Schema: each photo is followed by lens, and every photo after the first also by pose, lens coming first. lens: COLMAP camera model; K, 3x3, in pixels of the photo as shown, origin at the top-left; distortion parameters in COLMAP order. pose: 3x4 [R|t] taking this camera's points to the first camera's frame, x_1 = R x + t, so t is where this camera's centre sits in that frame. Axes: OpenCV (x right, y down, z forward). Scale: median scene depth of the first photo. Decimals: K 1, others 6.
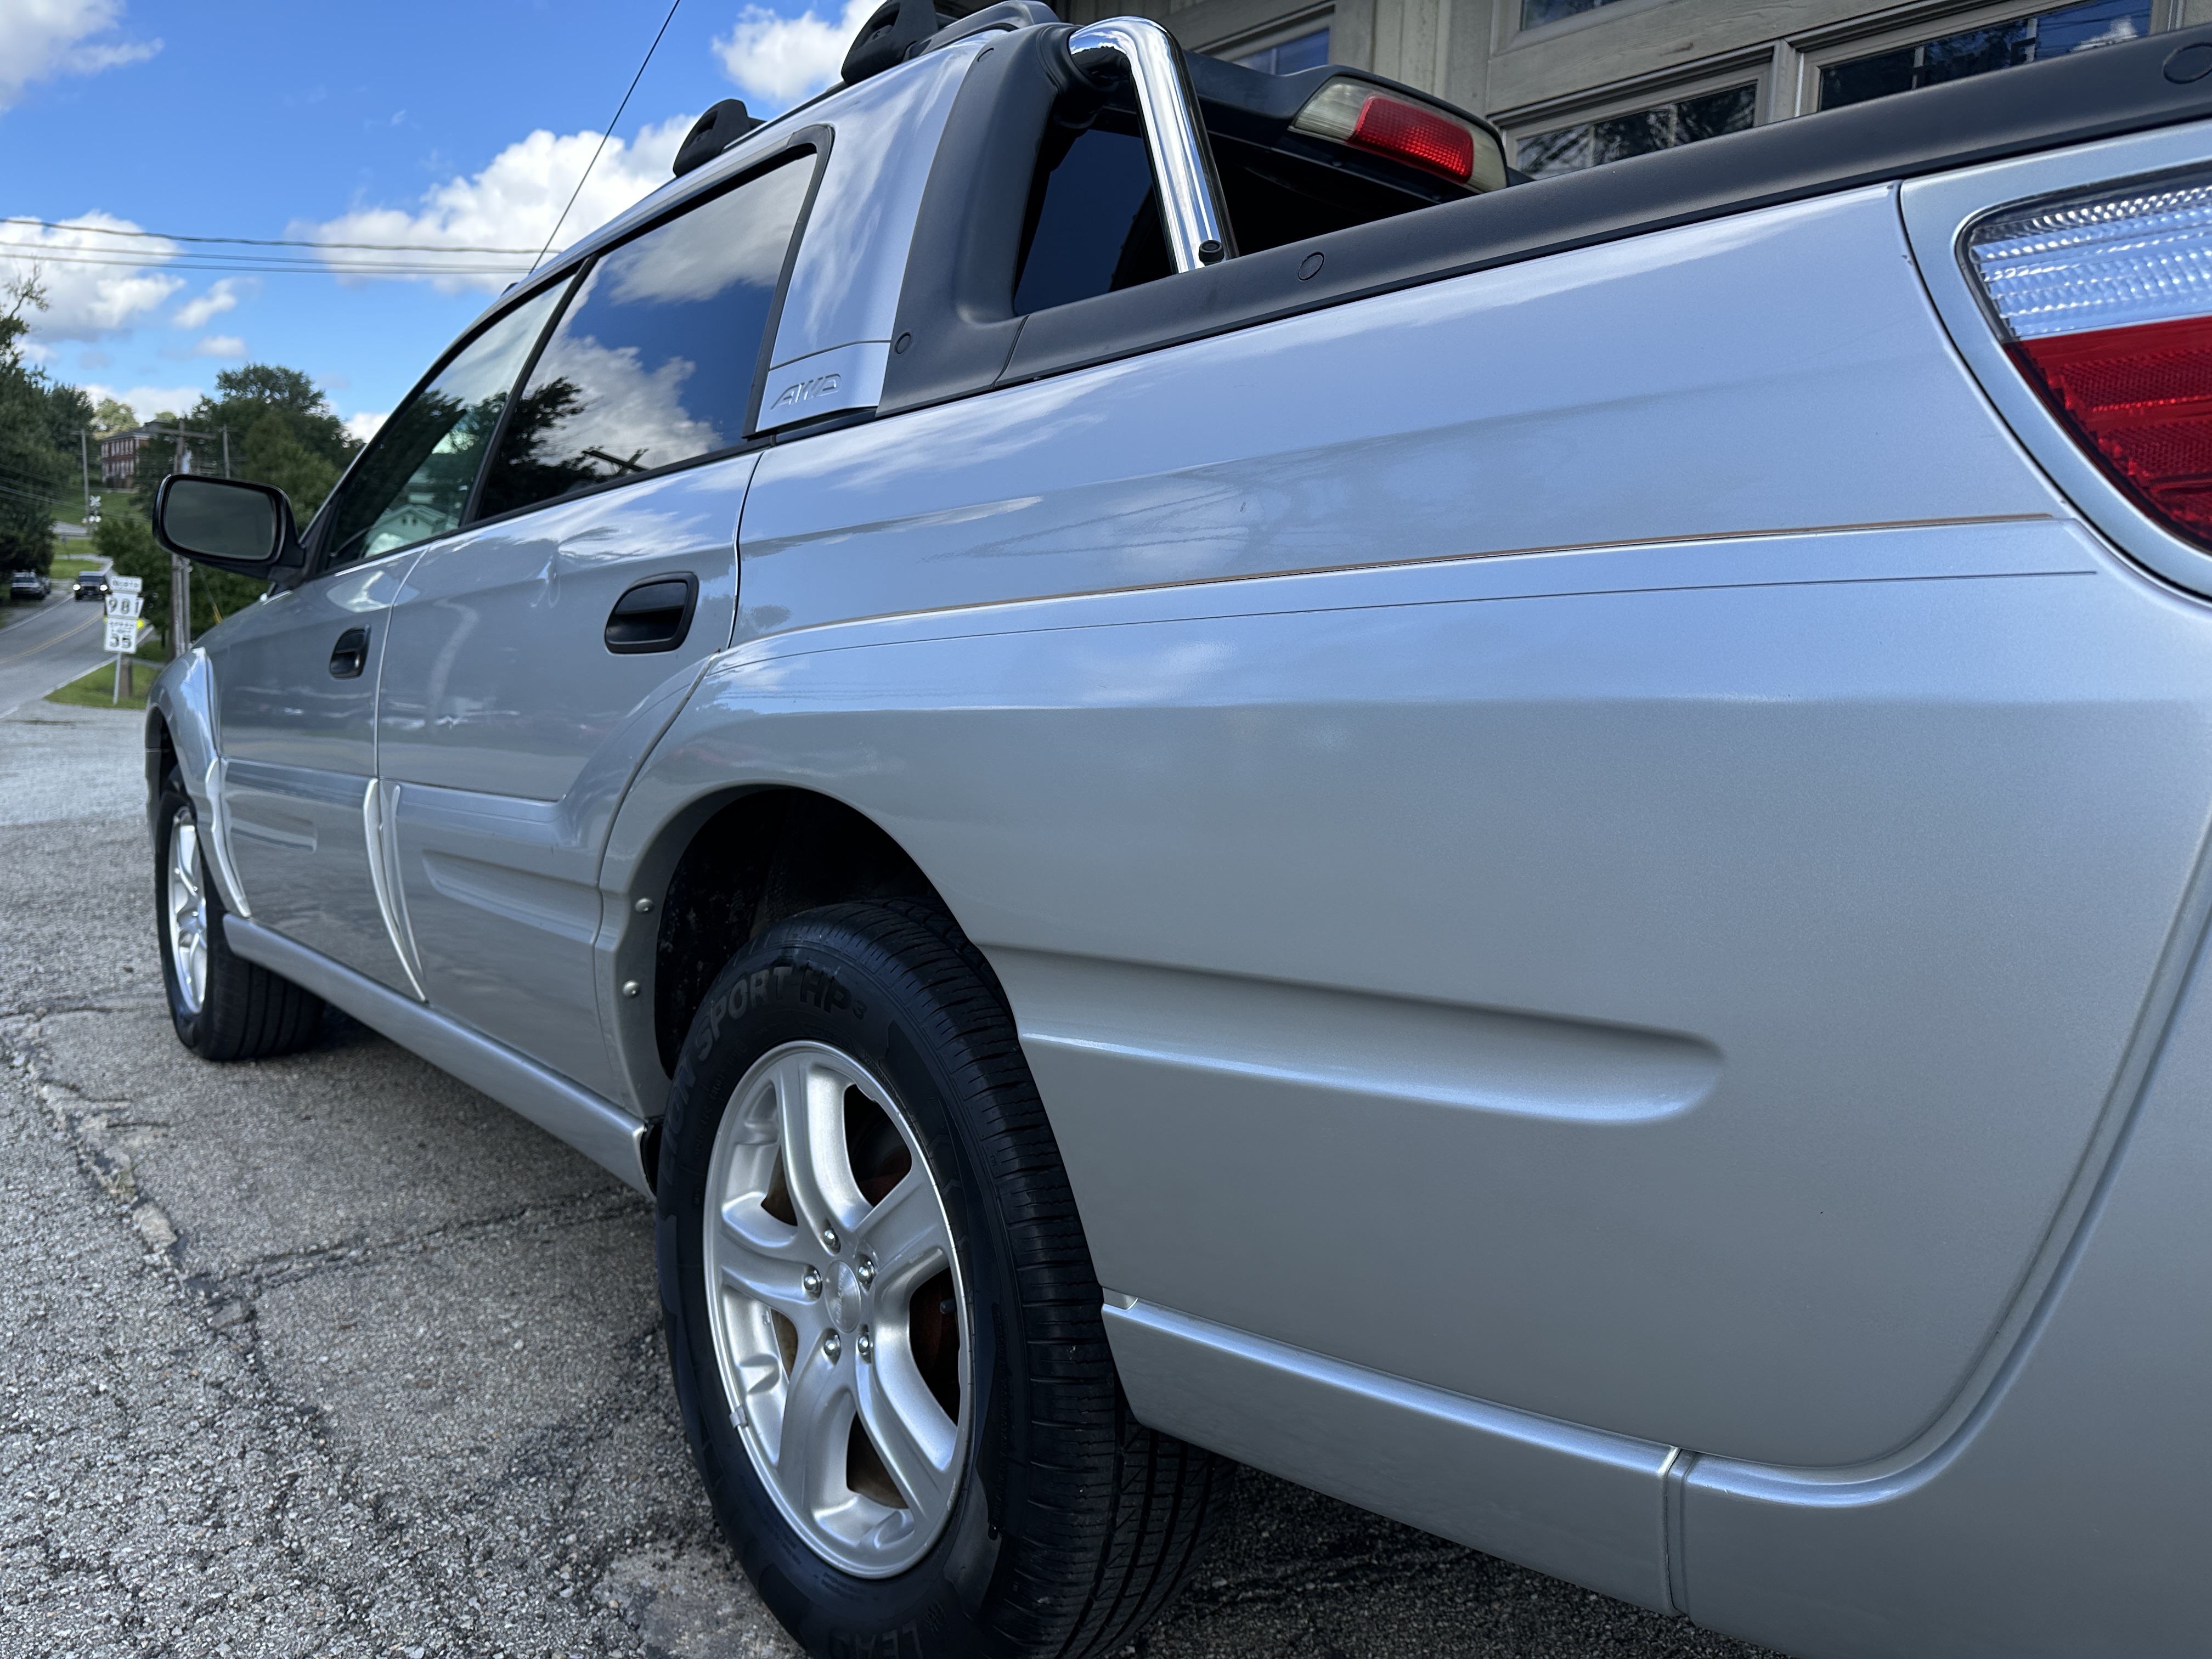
lens RADIAL K [[1553.8, 0, 1135.7], [0, 1553.8, 811.4], [0, 0, 1]] dist [0.043264, -0.048900]
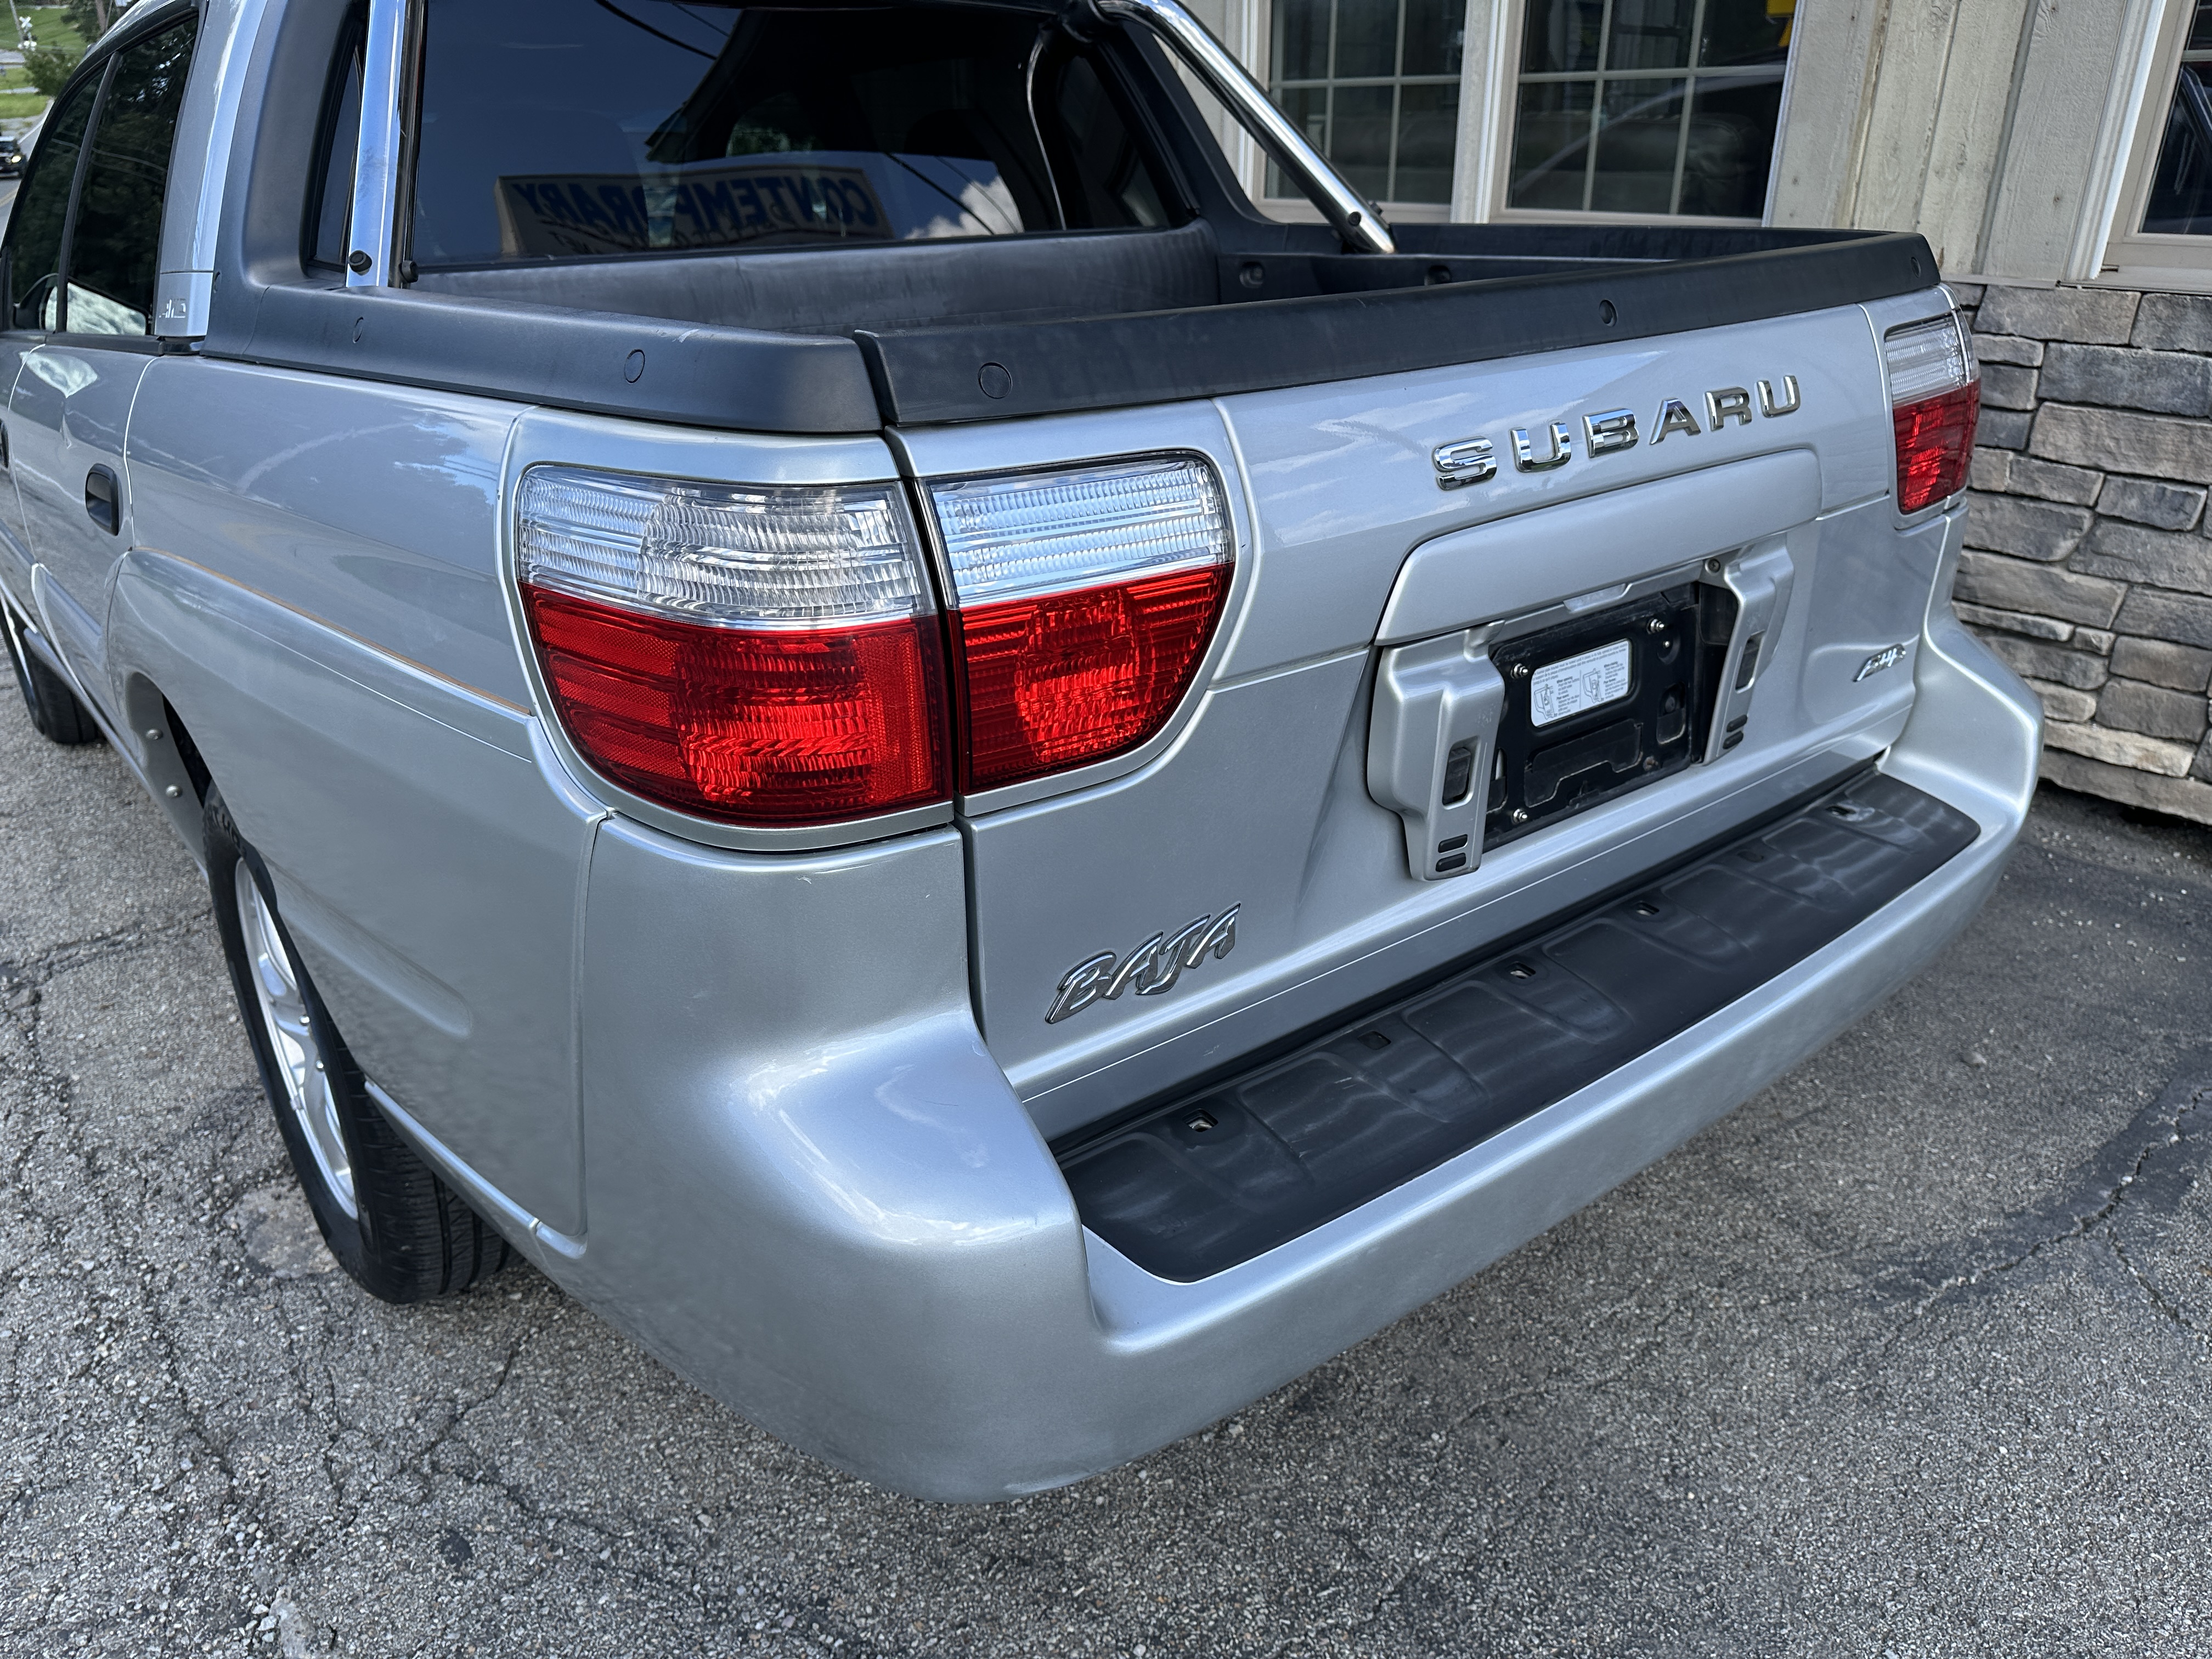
lens RADIAL K [[1553.8, 0, 1135.7], [0, 1553.8, 811.4], [0, 0, 1]] dist [0.043264, -0.048900]
pose [[0.998576, -0.039361, -0.036013, 0.495086], [0.048338, 0.953168, 0.298553, -0.209711], [0.022575, -0.299868, 0.953713, -0.191170]]
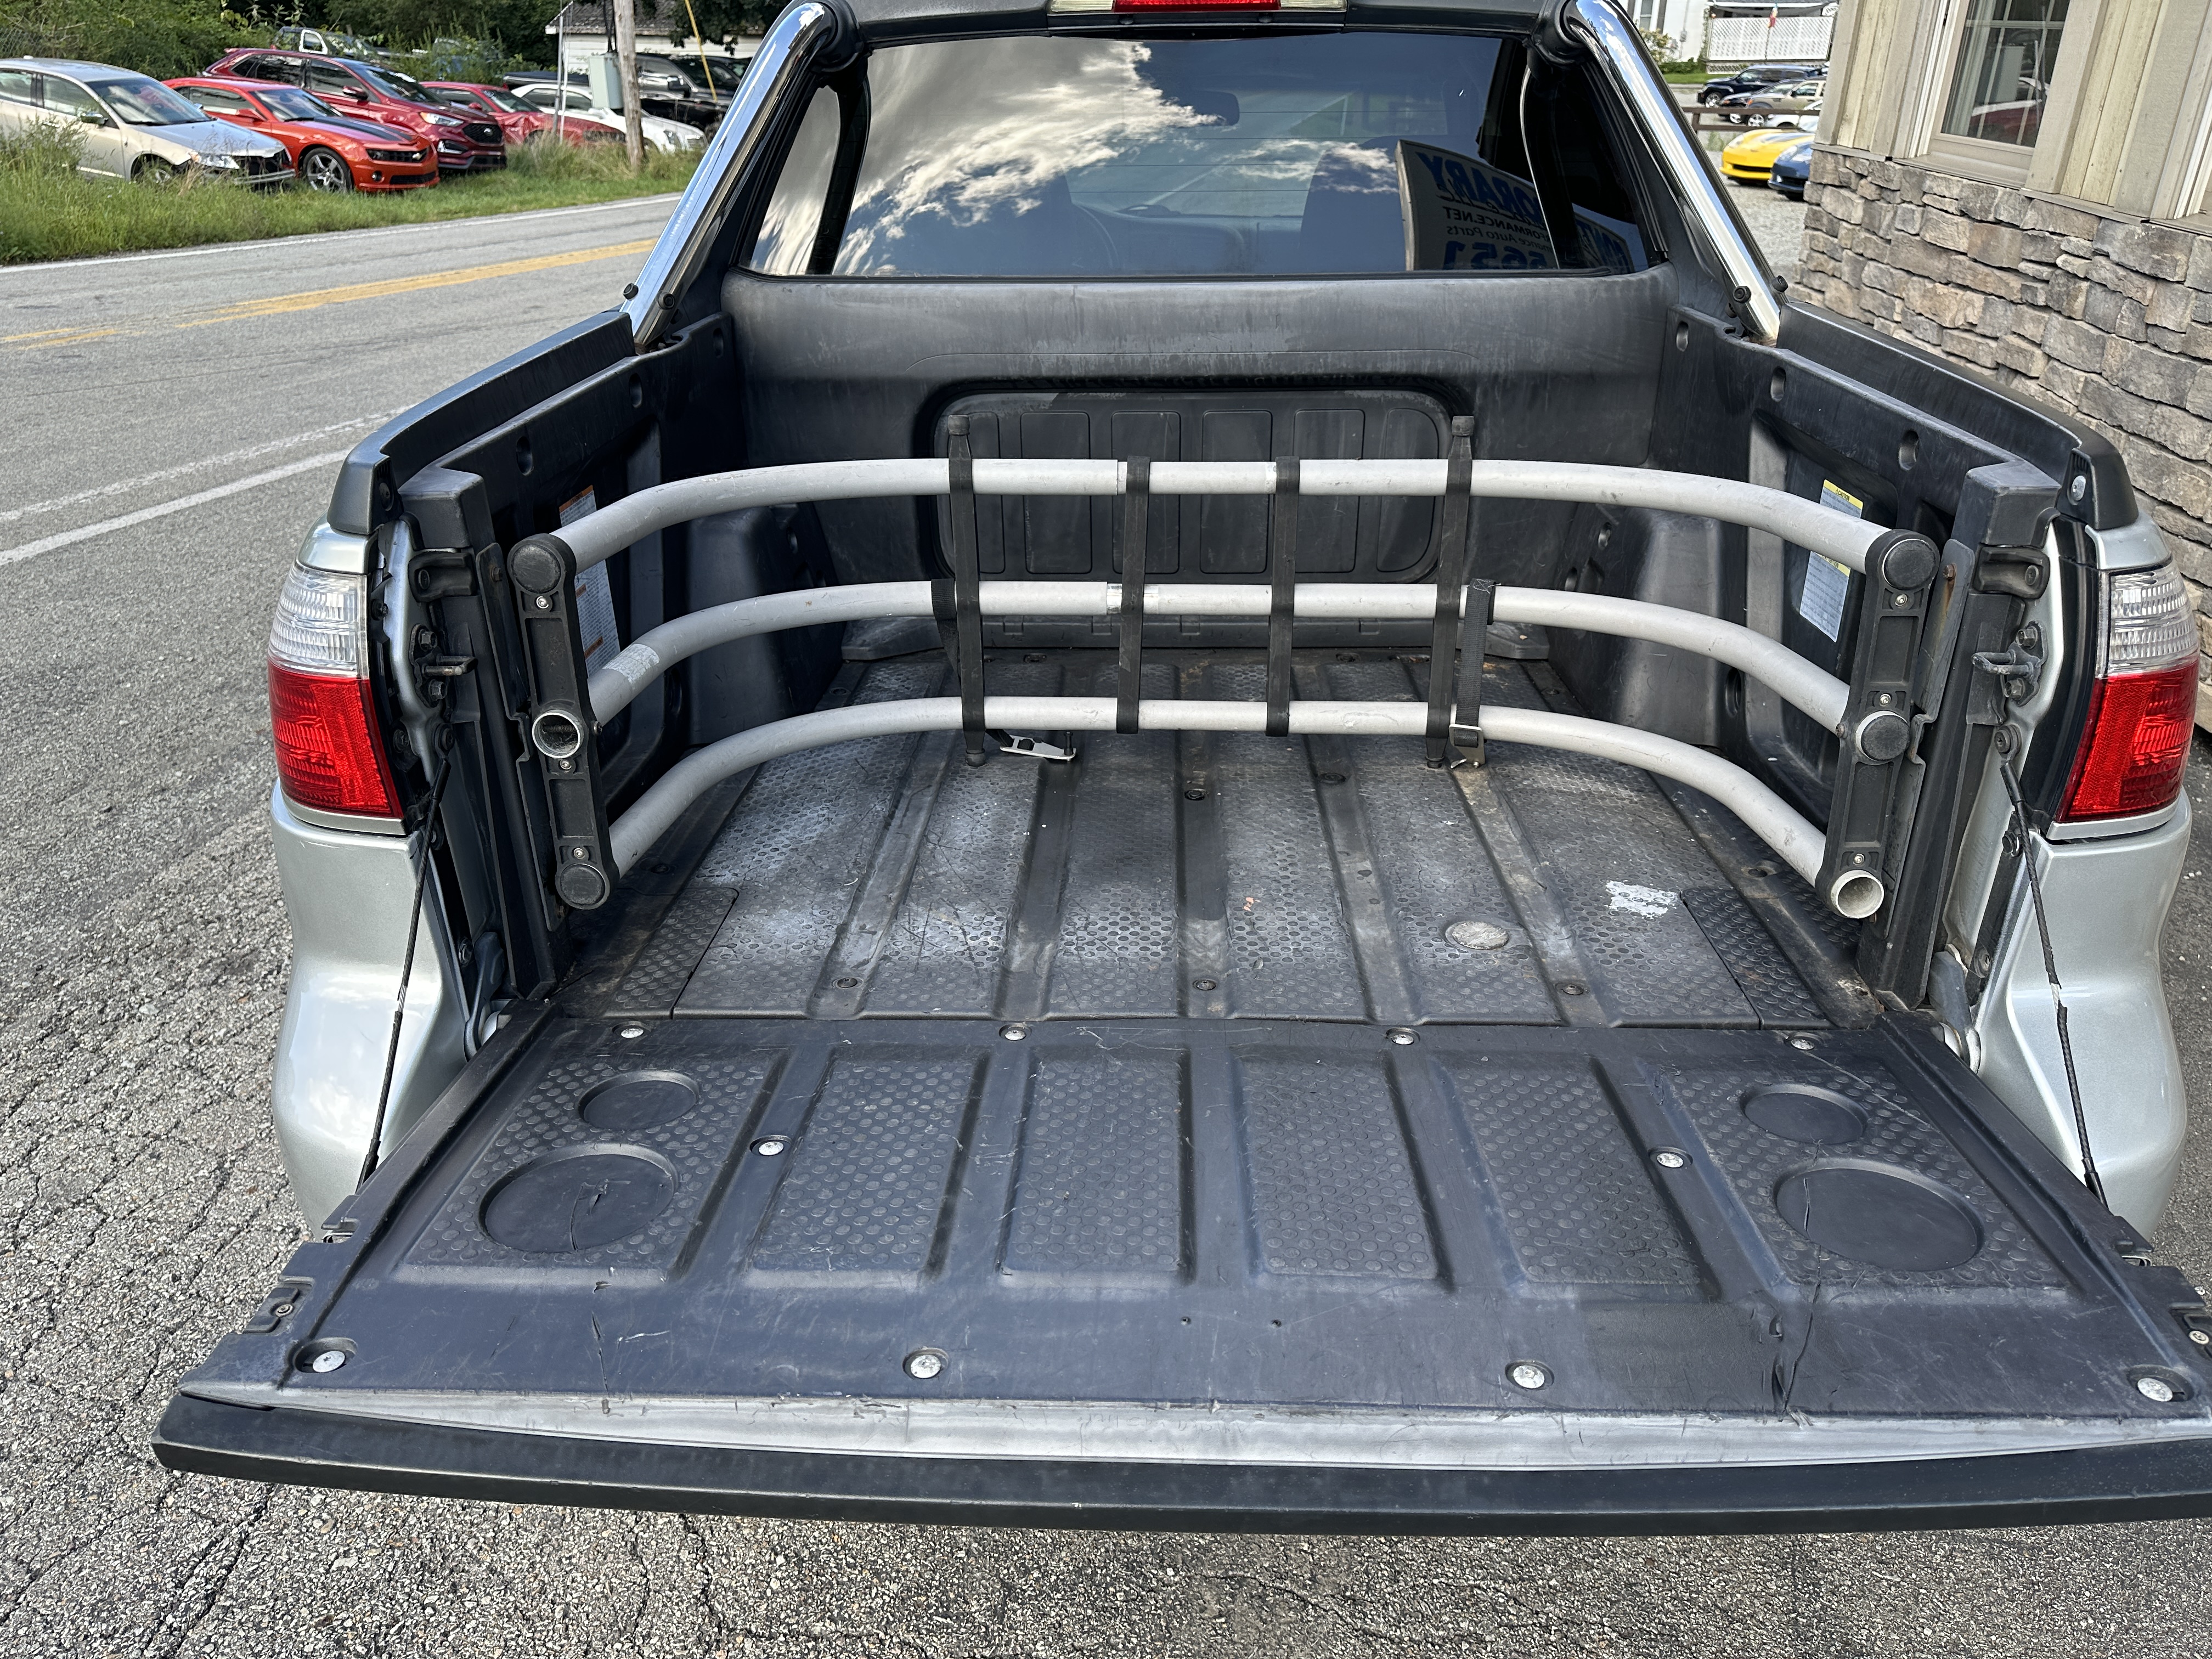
lens RADIAL K [[1540.5, 0, 1096.1], [0, 1540.5, 829.9], [0, 0, 1]] dist [0.000177, 0.002280]
pose [[0.744106, 0.250409, -0.619356, 1.107278], [-0.031460, 0.939200, 0.341927, -0.285981], [0.667321, -0.234945, 0.706742, 0.056944]]
